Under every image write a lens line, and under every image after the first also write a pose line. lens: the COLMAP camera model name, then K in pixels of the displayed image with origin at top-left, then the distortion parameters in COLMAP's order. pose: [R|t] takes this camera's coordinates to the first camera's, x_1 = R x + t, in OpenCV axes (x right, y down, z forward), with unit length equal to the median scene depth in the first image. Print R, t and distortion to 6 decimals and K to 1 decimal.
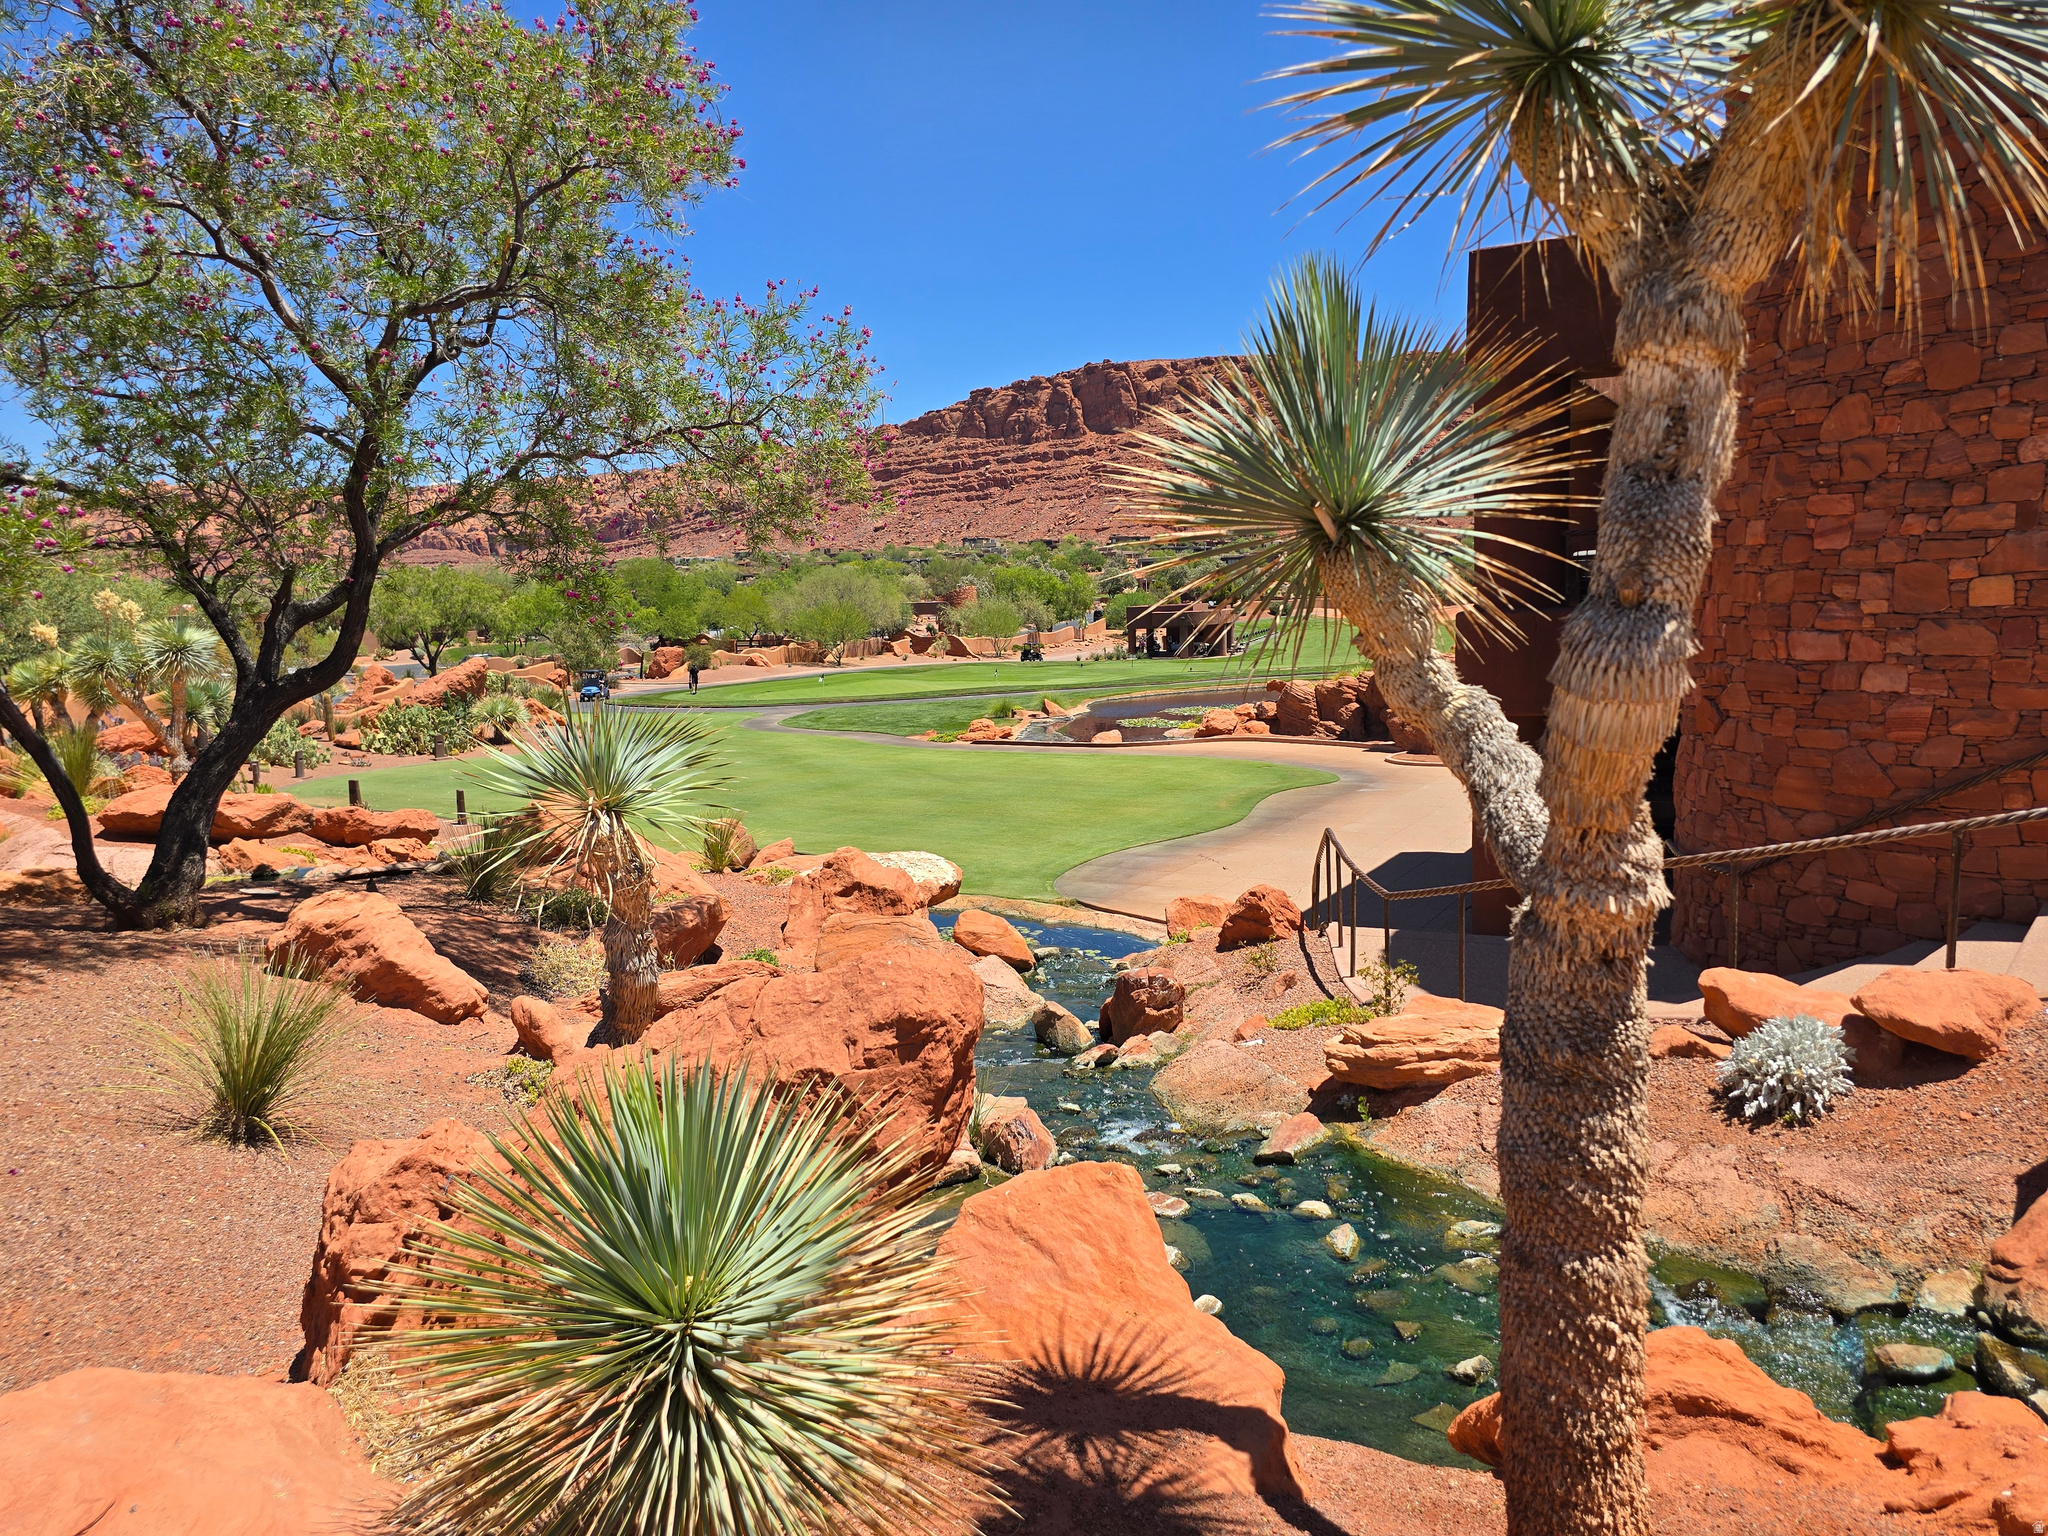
lens RADIAL K [[1368.8, 0, 1024.0], [0, 1368.8, 768.0], [0, 0, 1]] dist [0.073158, -0.063022]
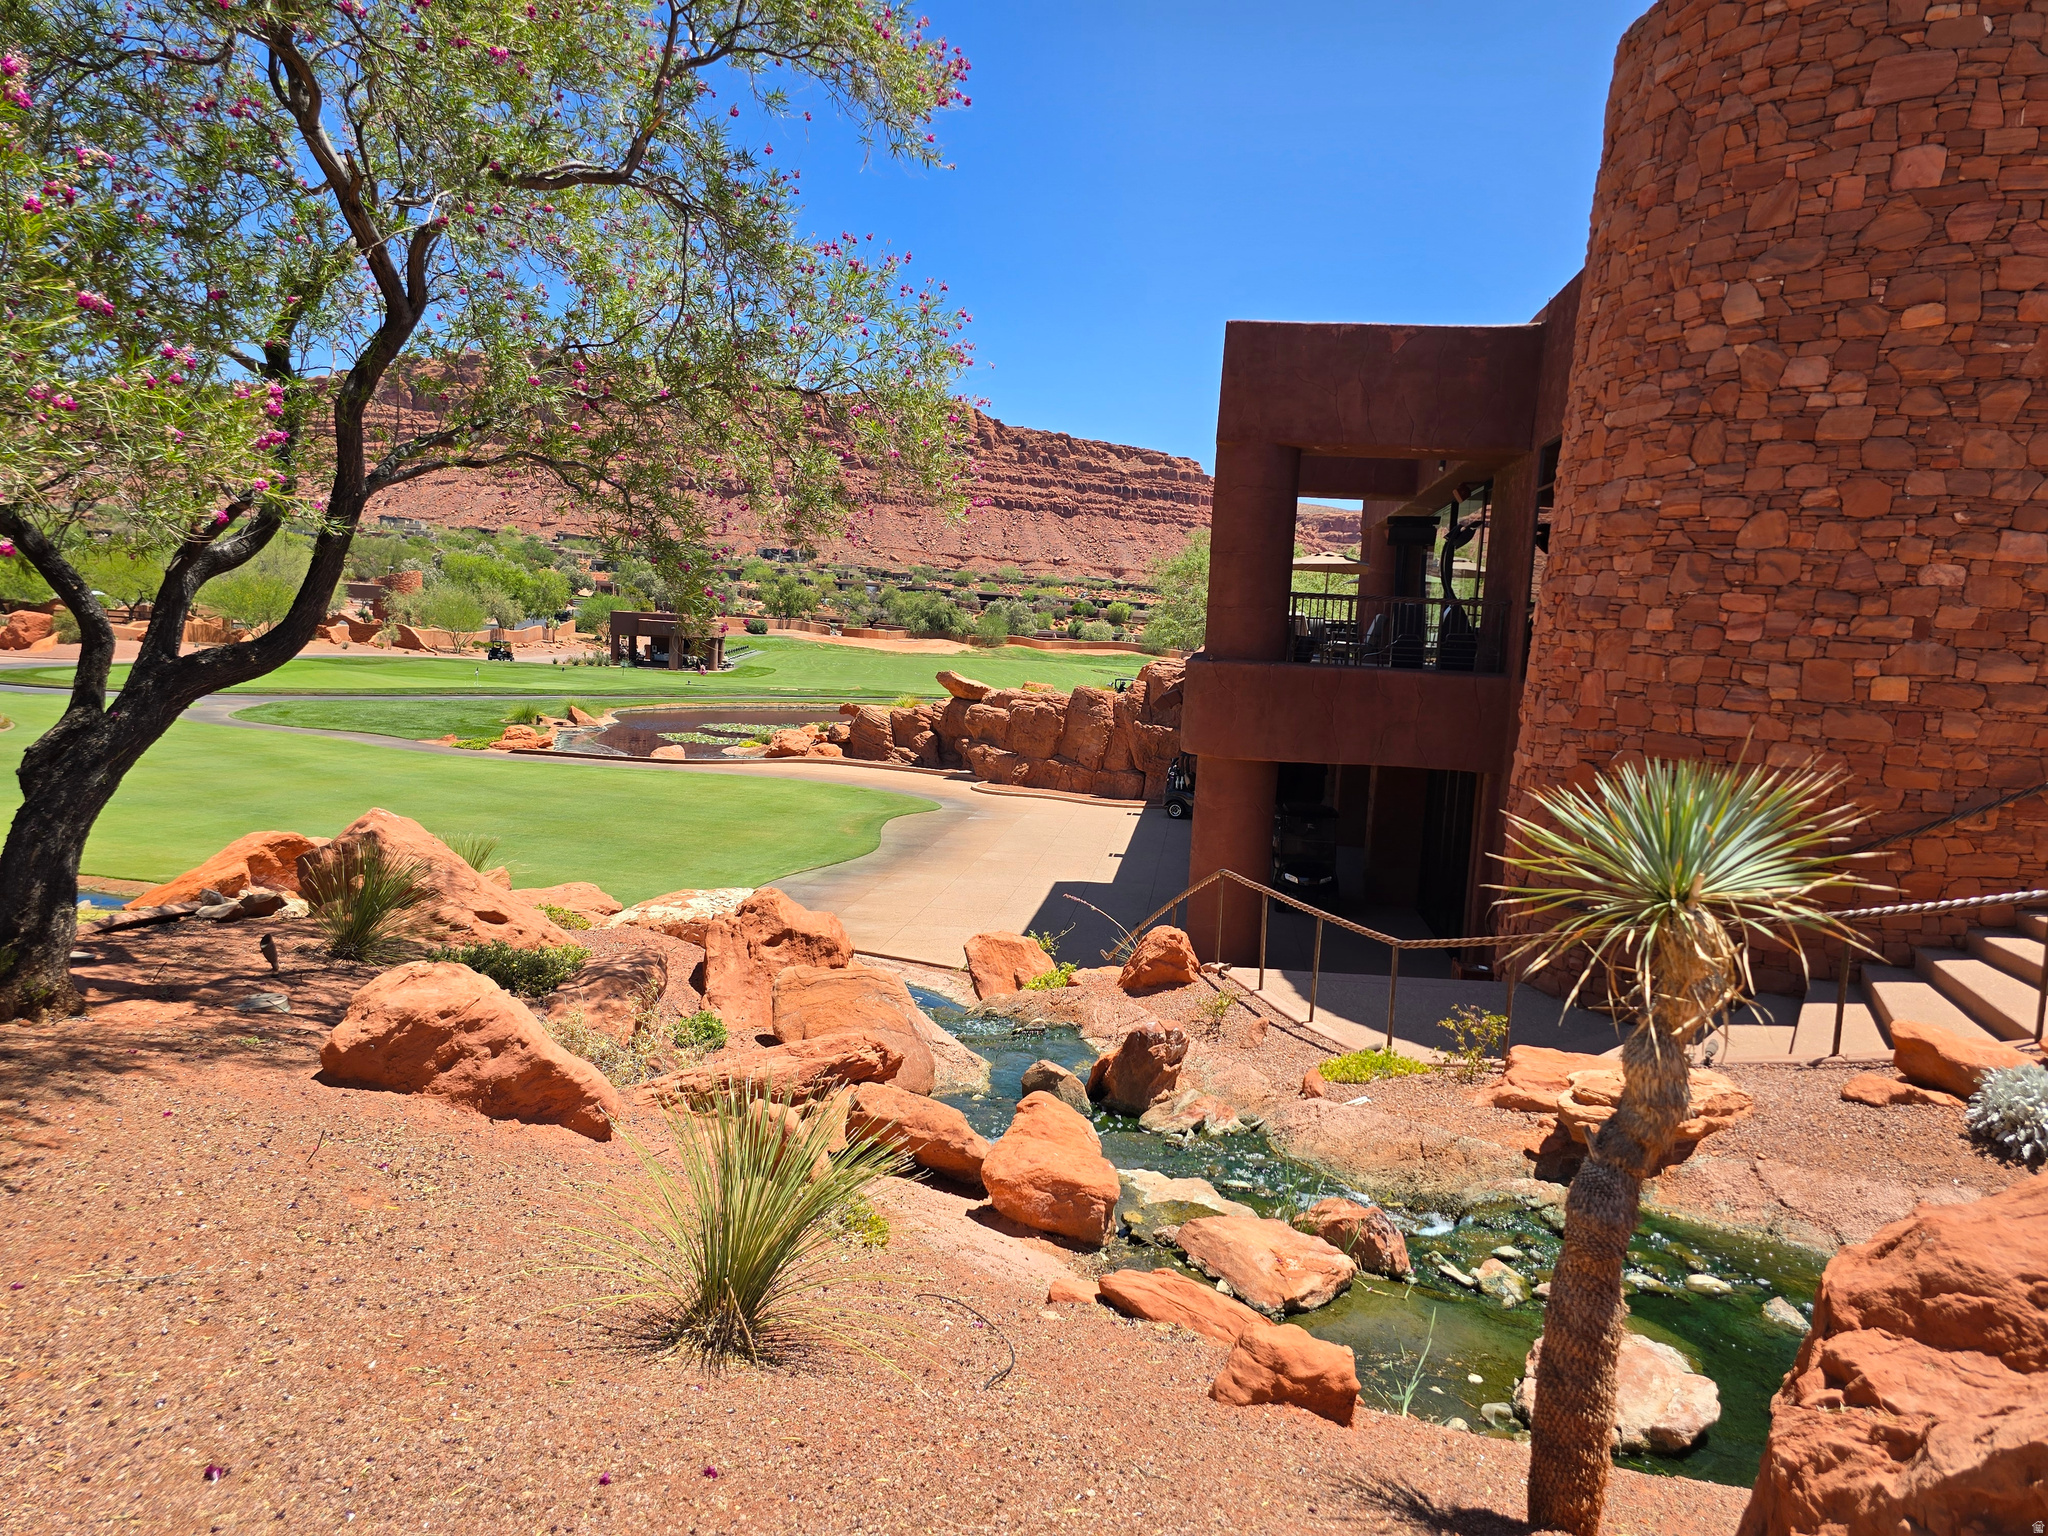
lens RADIAL K [[1368.8, 0, 1024.0], [0, 1368.8, 768.0], [0, 0, 1]] dist [0.073158, -0.063022]
pose [[0.913154, 0.041138, 0.405534, -0.154479], [-0.035936, 0.999145, -0.020437, -0.002446], [-0.406028, 0.004088, 0.913852, 0.068320]]
